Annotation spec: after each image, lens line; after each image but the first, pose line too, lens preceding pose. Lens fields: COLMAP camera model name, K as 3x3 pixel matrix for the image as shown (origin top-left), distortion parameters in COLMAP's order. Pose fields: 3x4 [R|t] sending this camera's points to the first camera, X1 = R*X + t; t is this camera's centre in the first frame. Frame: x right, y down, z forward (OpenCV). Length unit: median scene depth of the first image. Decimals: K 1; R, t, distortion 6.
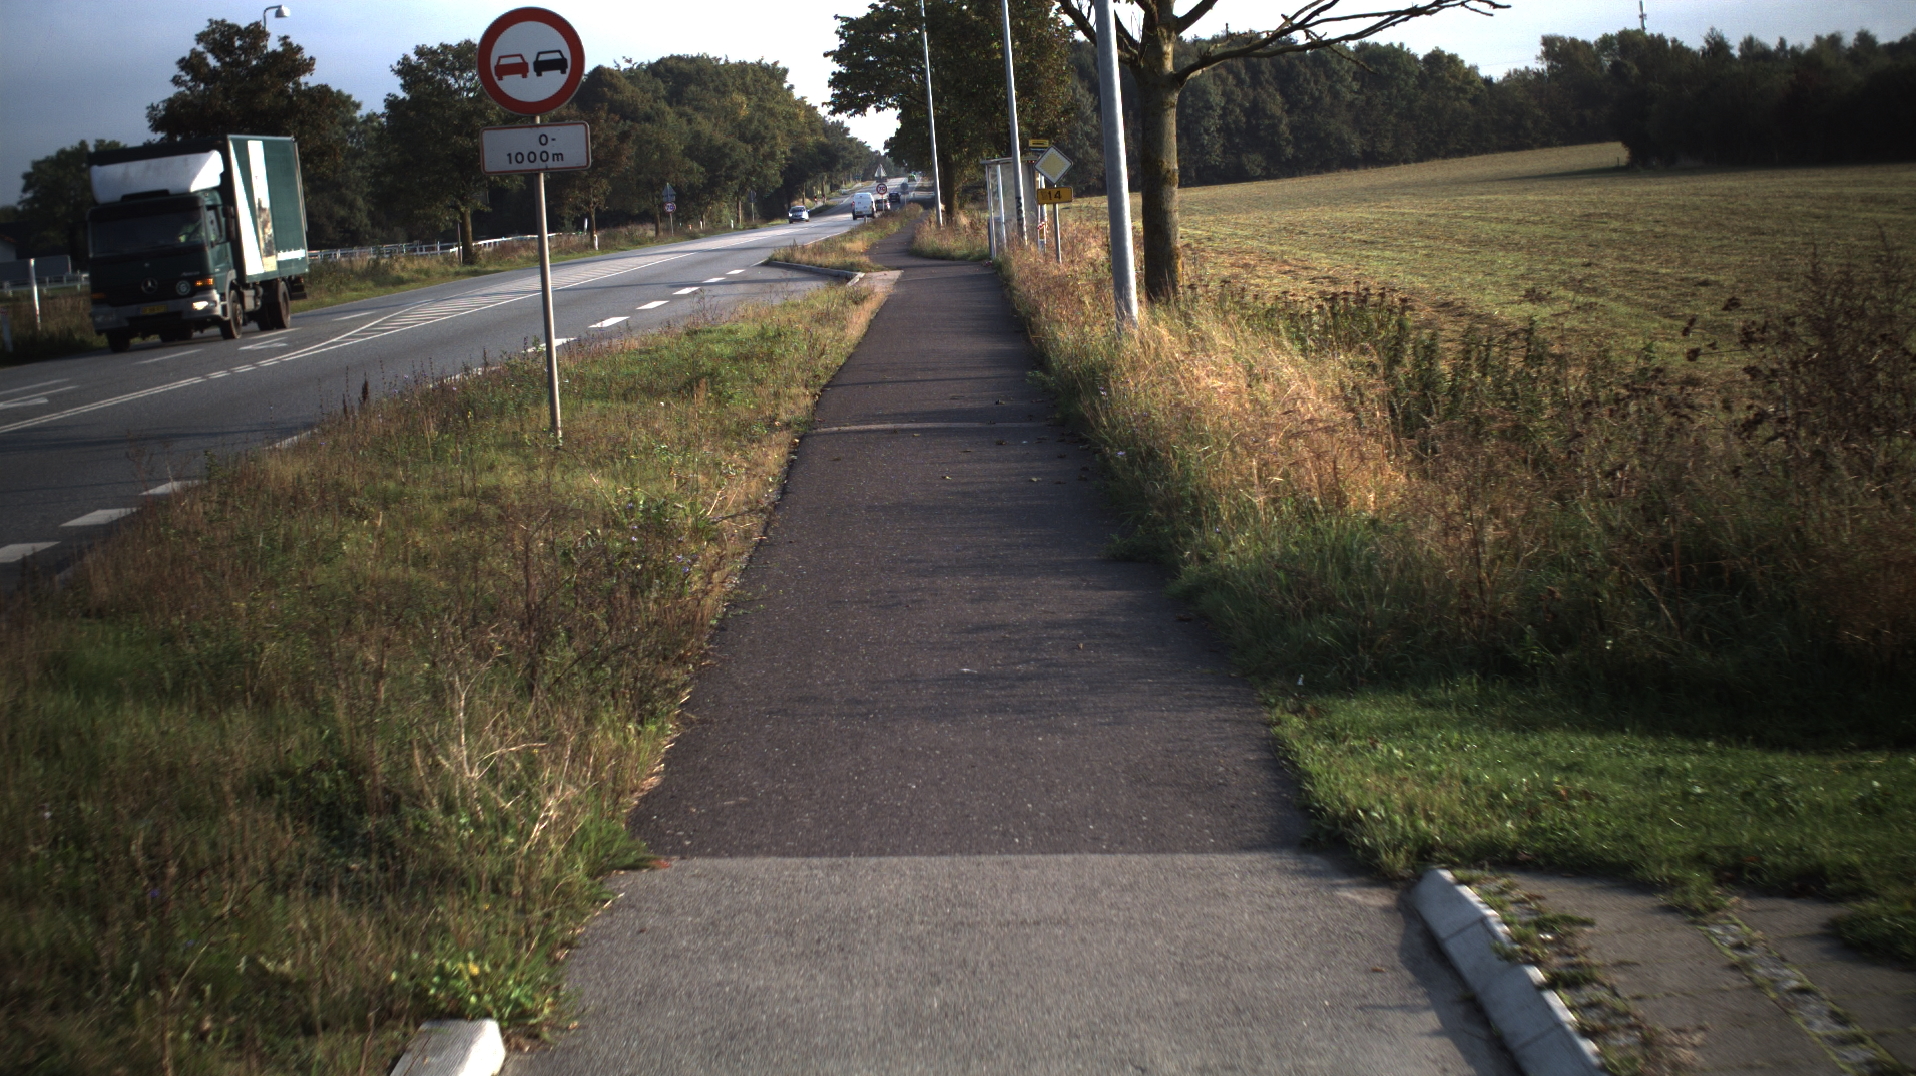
lens RADIAL K [[3552.6, 0, 958.0], [0, 3552.6, 538.0], [0, 0, 1]] dist [-0.267406, 0.201798]
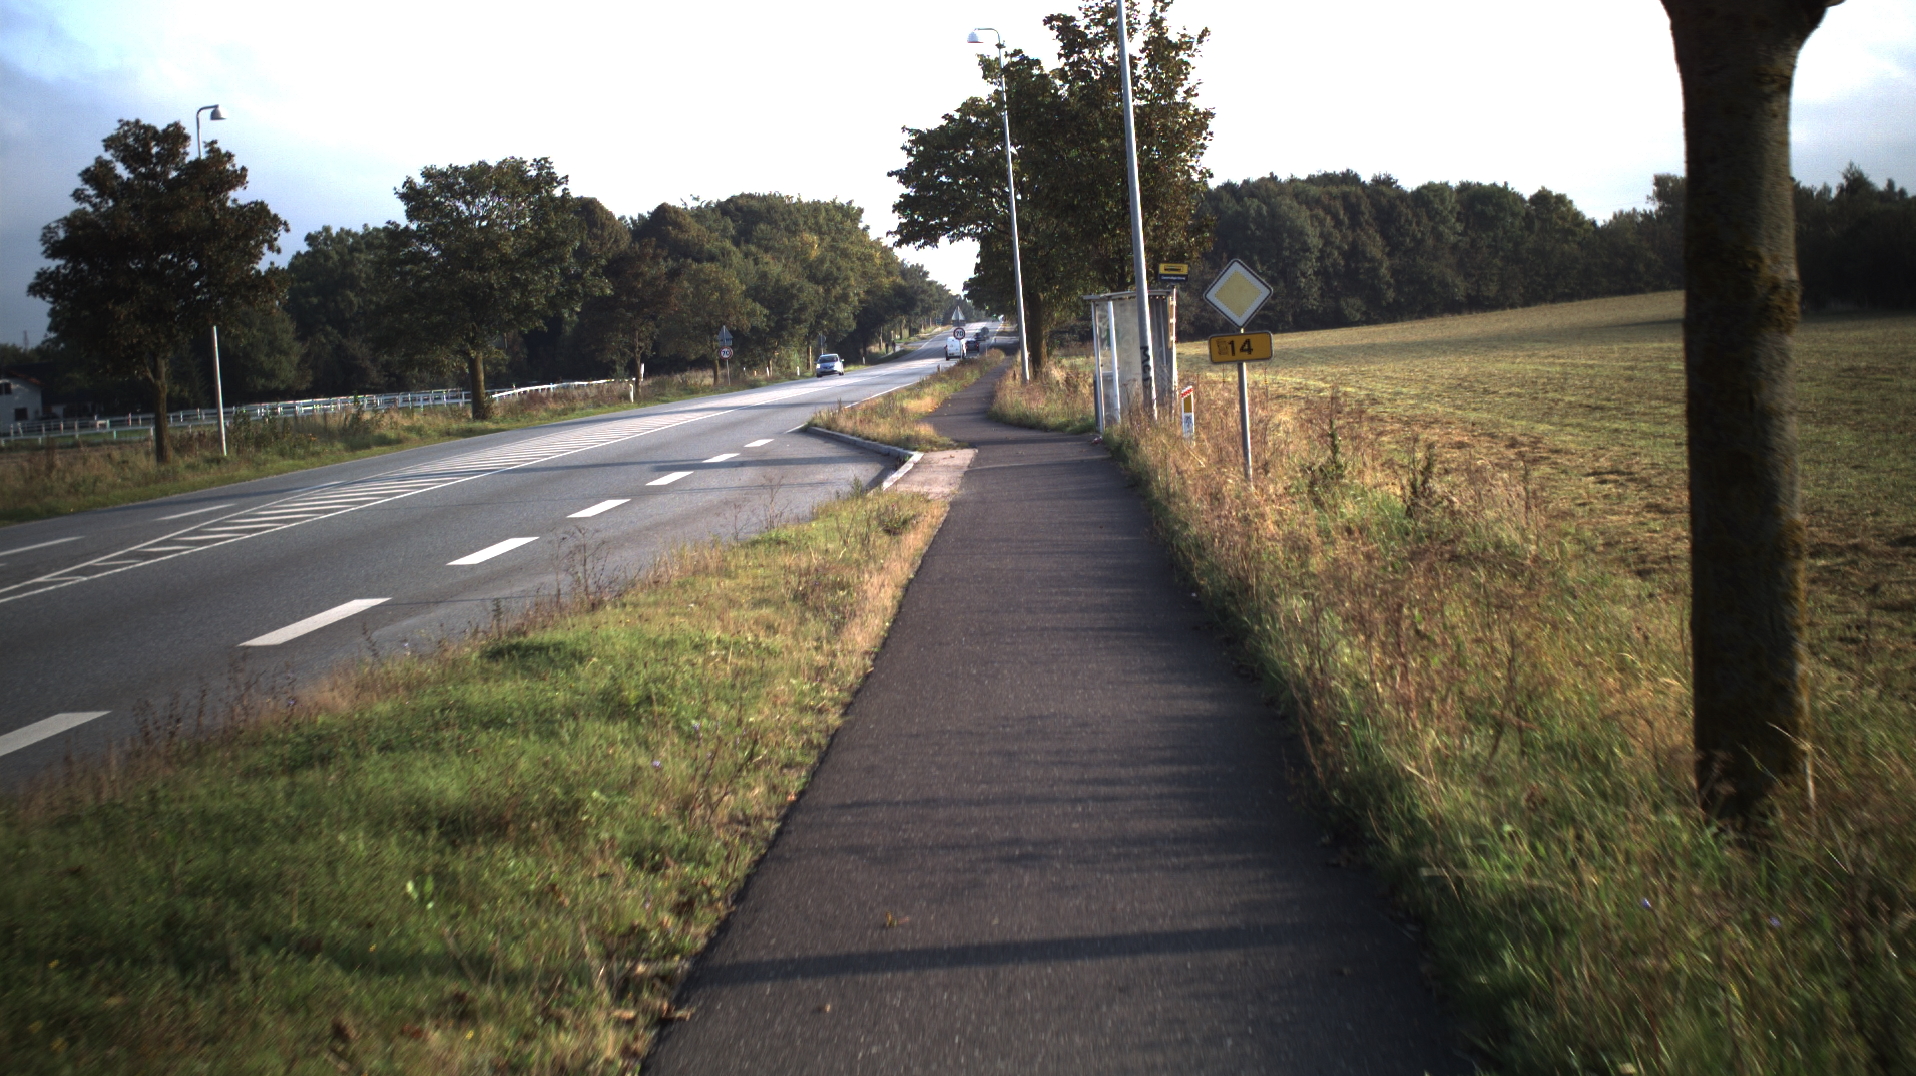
lens RADIAL K [[3552.6, 0, 958.0], [0, 3552.6, 538.0], [0, 0, 1]] dist [-0.267406, 0.201798]
pose [[0.999731, 0.004382, -0.022773, -0.001328], [-0.005306, 0.999158, -0.040683, -0.012402], [0.022575, 0.040793, 0.998913, 0.125070]]
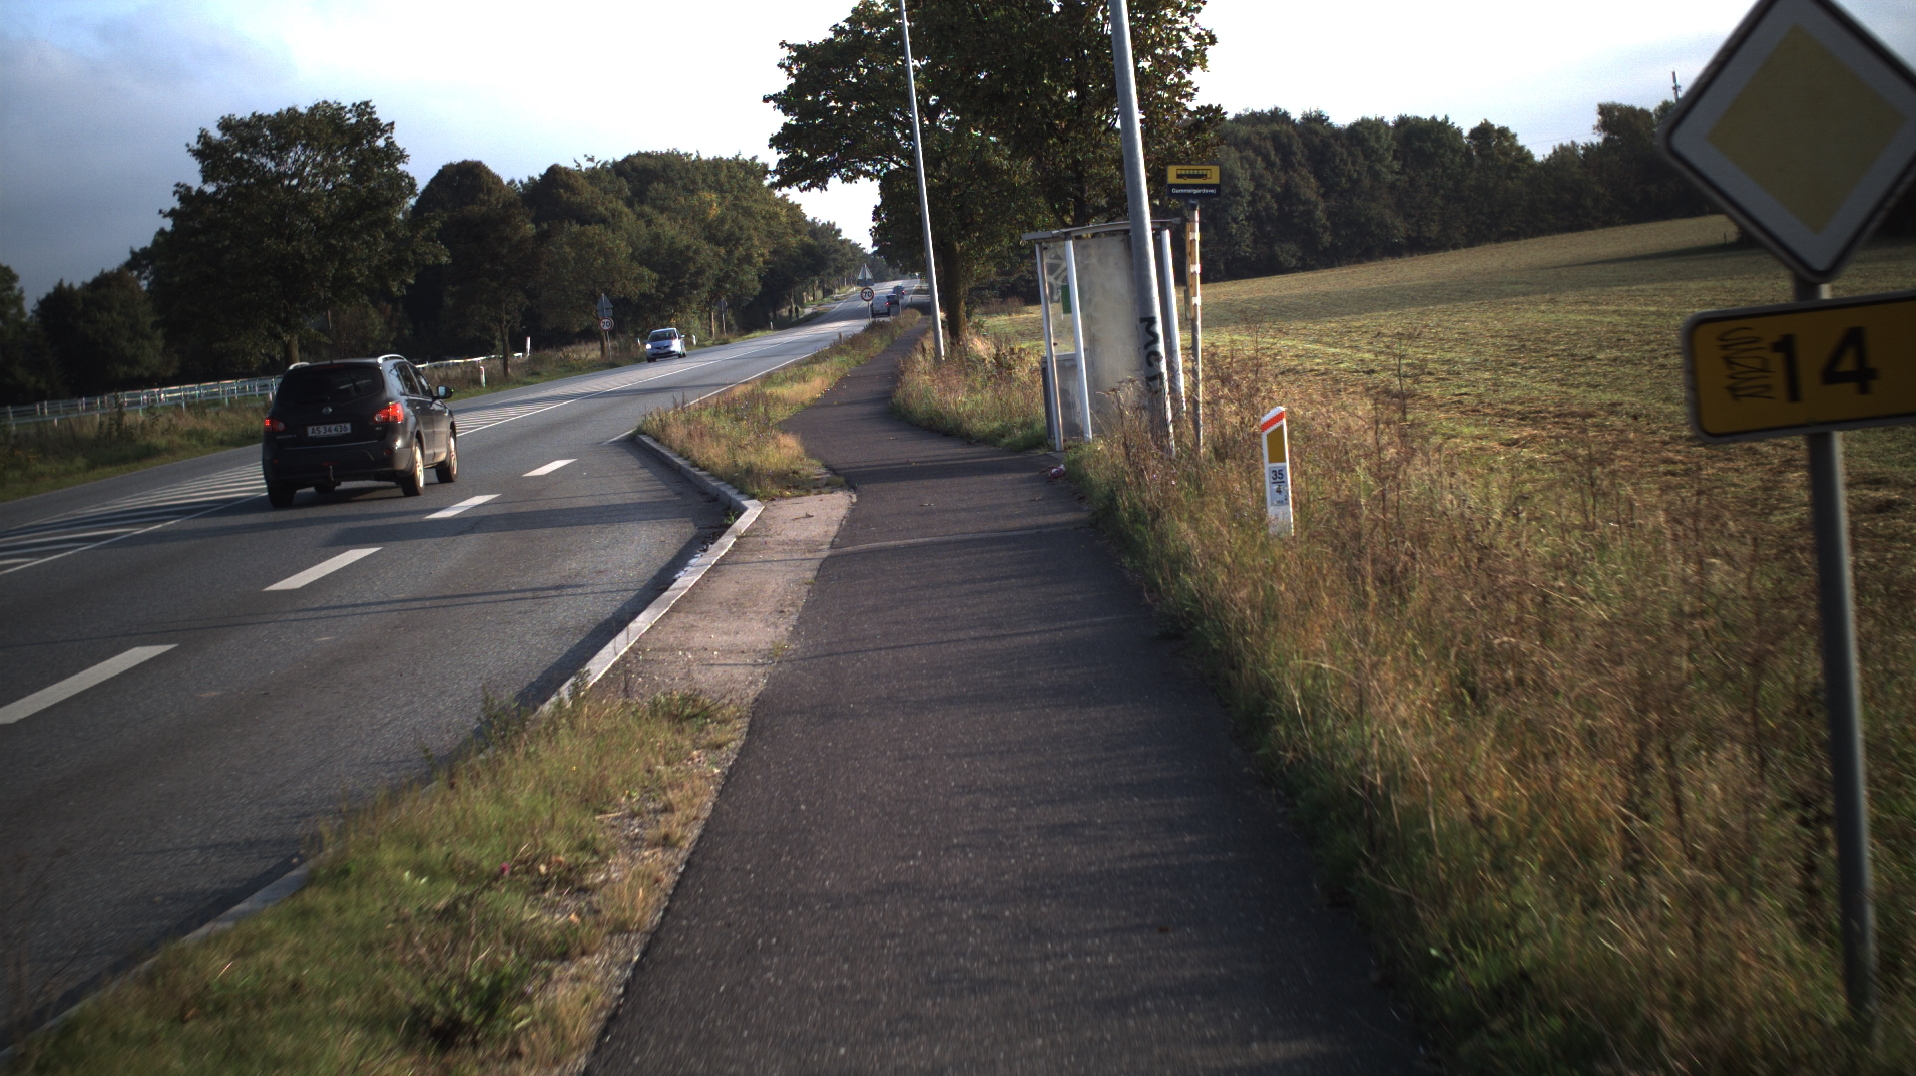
lens RADIAL K [[3552.6, 0, 958.0], [0, 3552.6, 538.0], [0, 0, 1]] dist [-0.267406, 0.201798]
pose [[0.999643, -0.026665, -0.001929, -0.001145], [0.026599, 0.999237, -0.028597, -0.025152], [0.002690, 0.028536, 0.999589, 0.250407]]
